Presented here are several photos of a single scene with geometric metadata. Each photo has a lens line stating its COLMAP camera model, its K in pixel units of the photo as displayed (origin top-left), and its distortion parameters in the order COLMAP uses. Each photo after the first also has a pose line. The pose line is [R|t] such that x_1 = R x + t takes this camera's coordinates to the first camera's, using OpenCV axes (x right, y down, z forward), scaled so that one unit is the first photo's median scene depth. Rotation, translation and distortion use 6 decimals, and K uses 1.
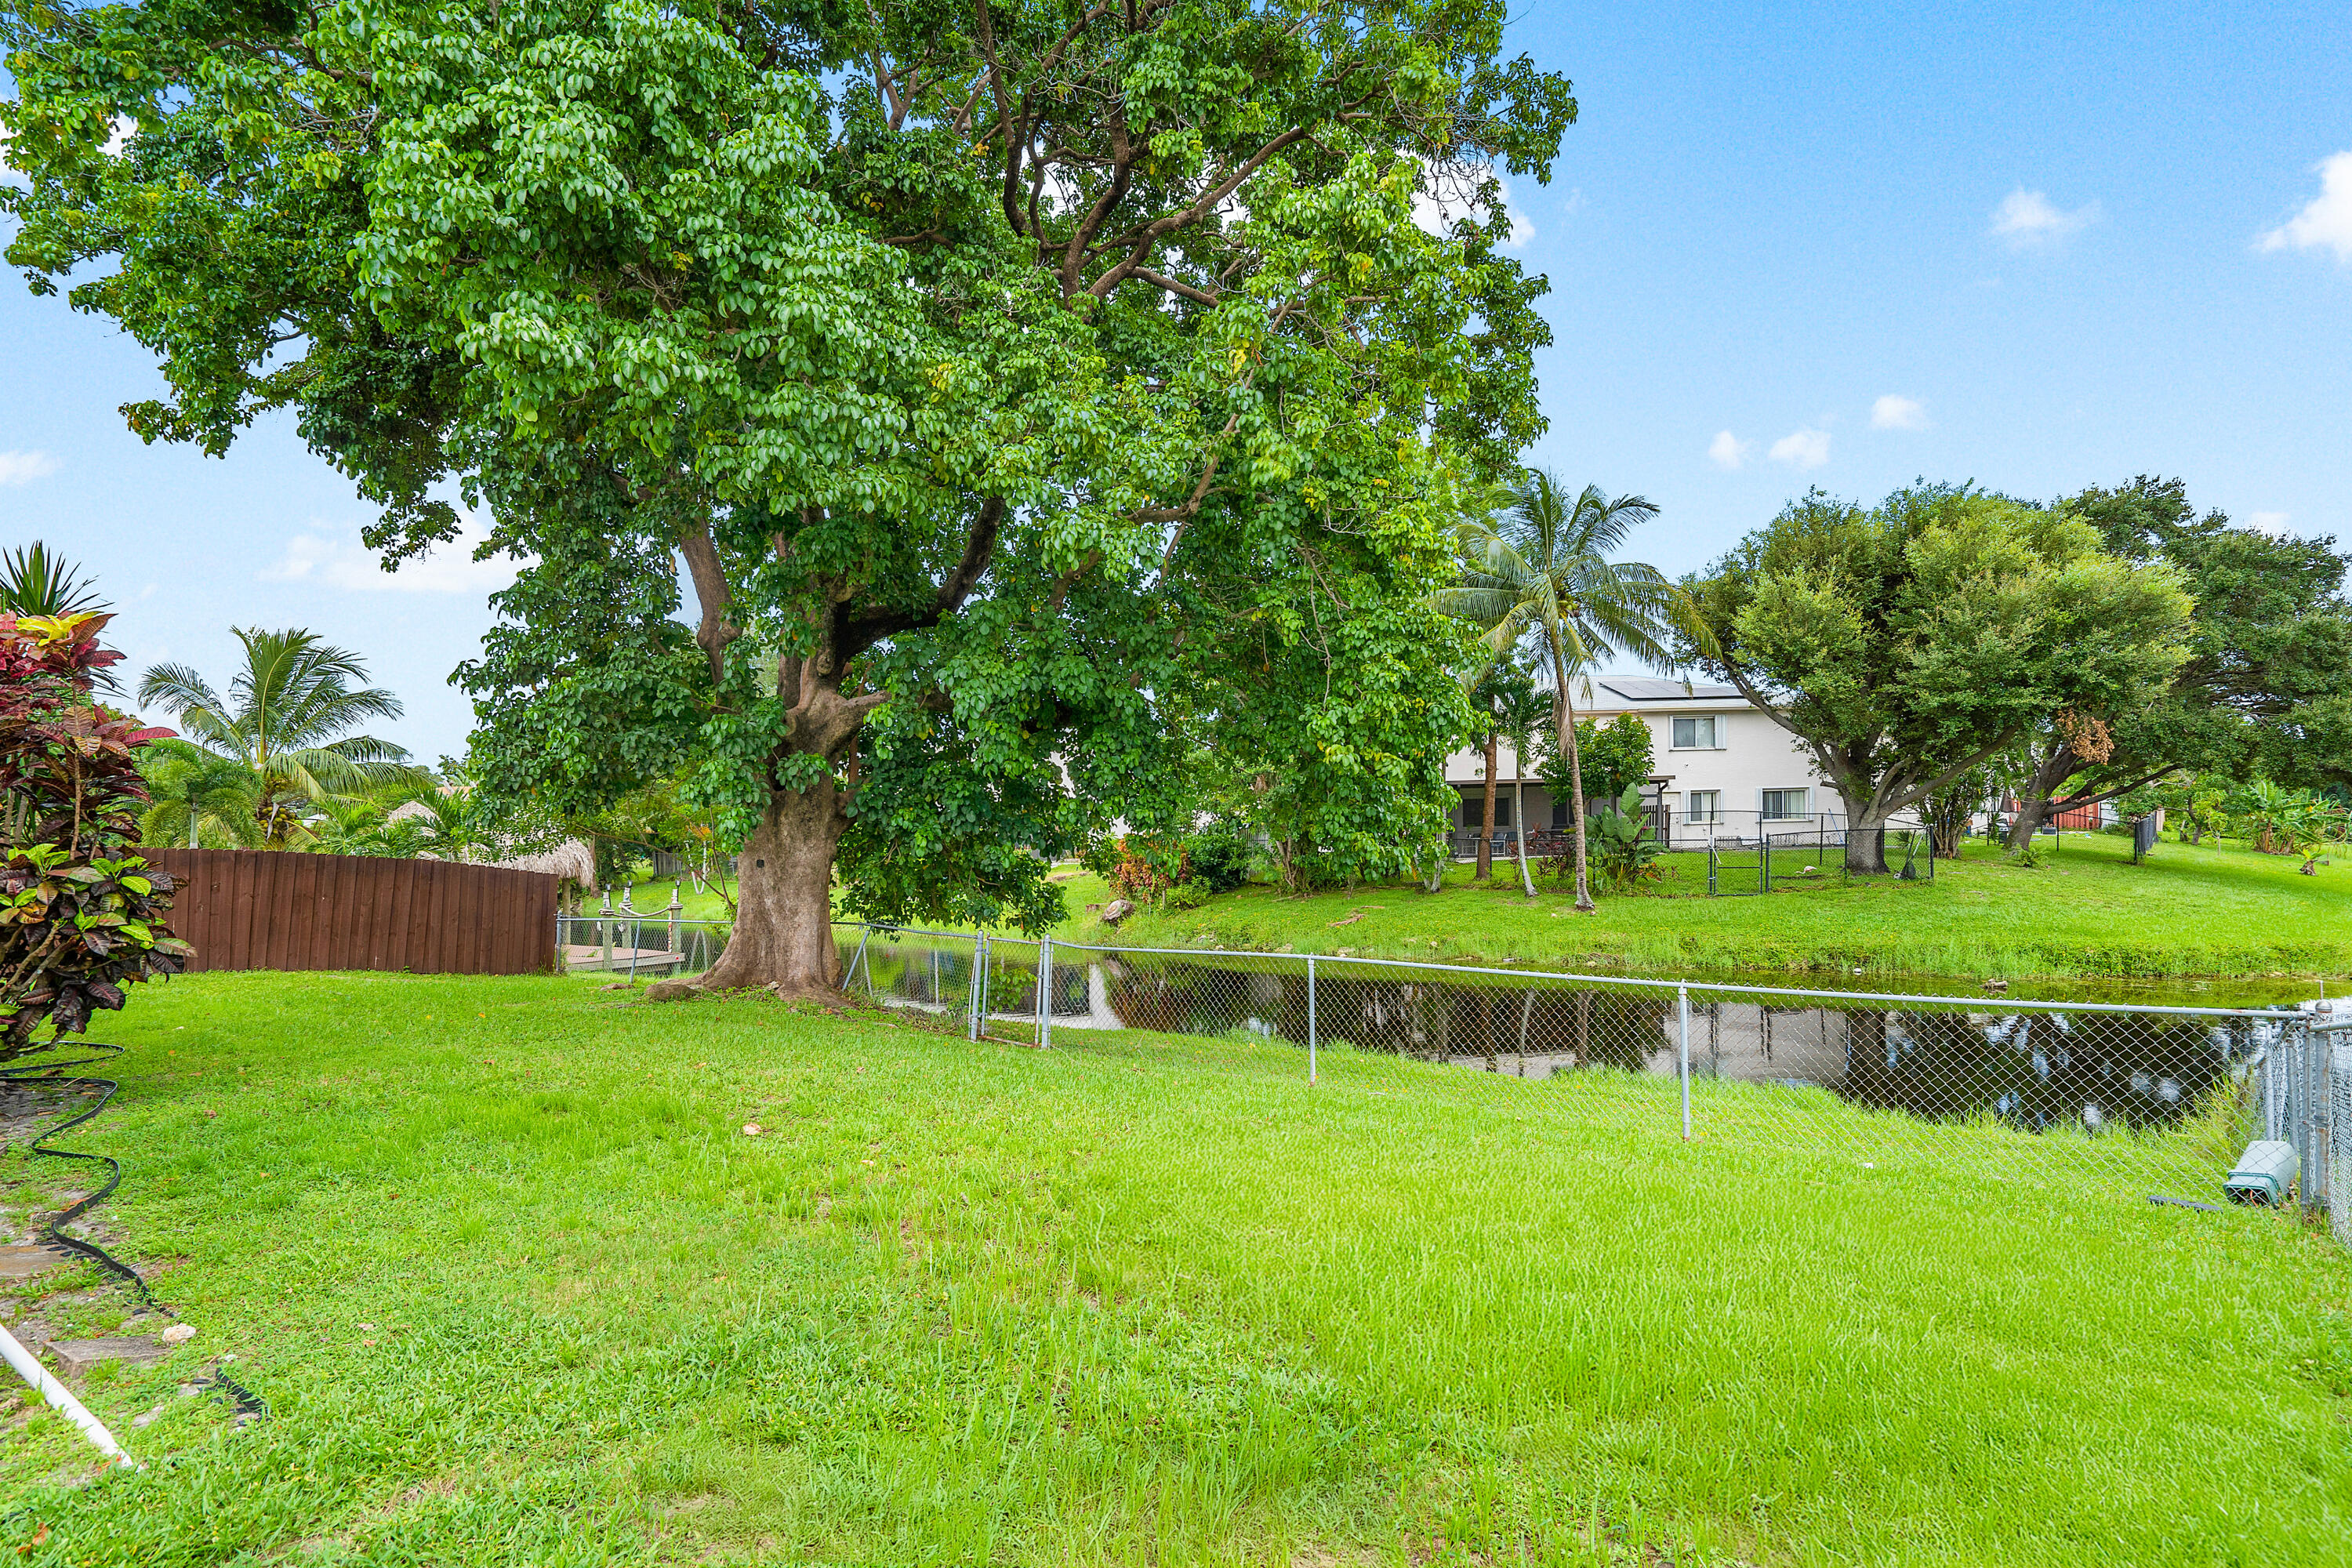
lens RADIAL K [[1075.7, 0, 1173.1], [0, 1075.7, 839.7], [0, 0, 1]] dist [-0.000312, -0.007564]
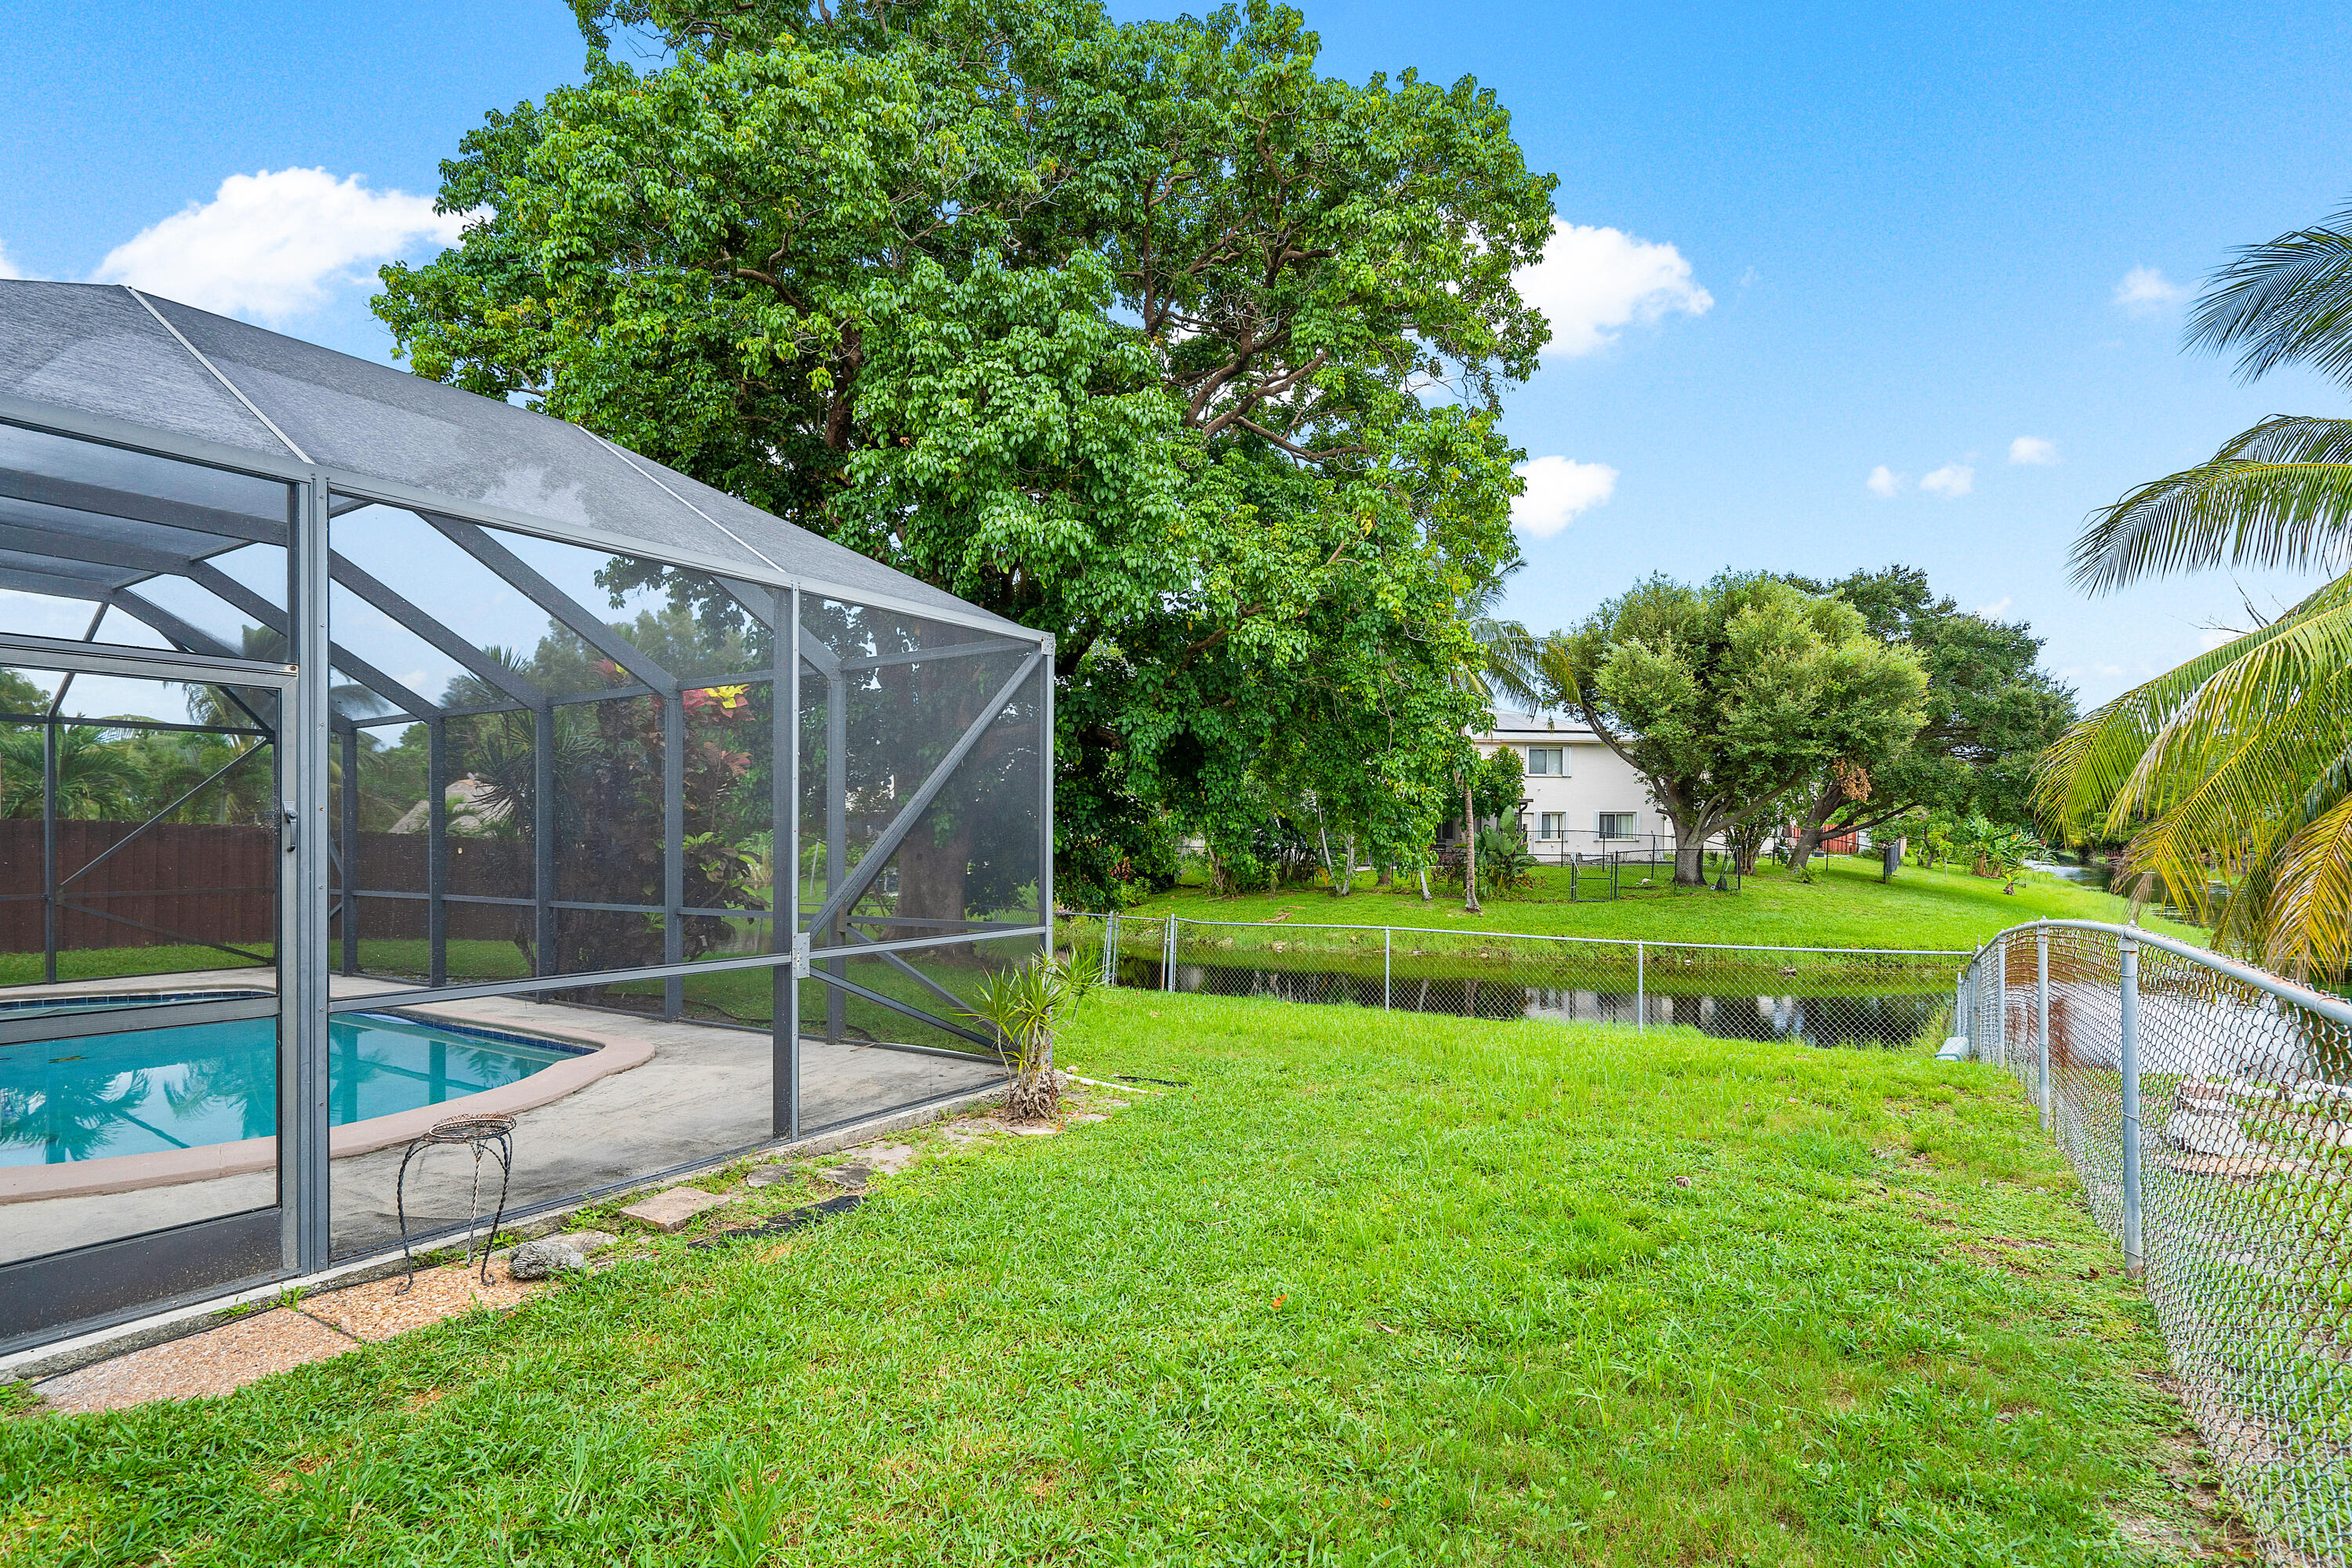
lens RADIAL K [[1139.2, 0, 1177.4], [0, 1139.2, 838.1], [0, 0, 1]] dist [-0.000022, -0.000035]
pose [[0.983917, 0.024306, 0.176965, -0.155210], [-0.023047, 0.999692, -0.009165, 0.002909], [-0.177133, 0.004939, 0.984175, -0.169154]]
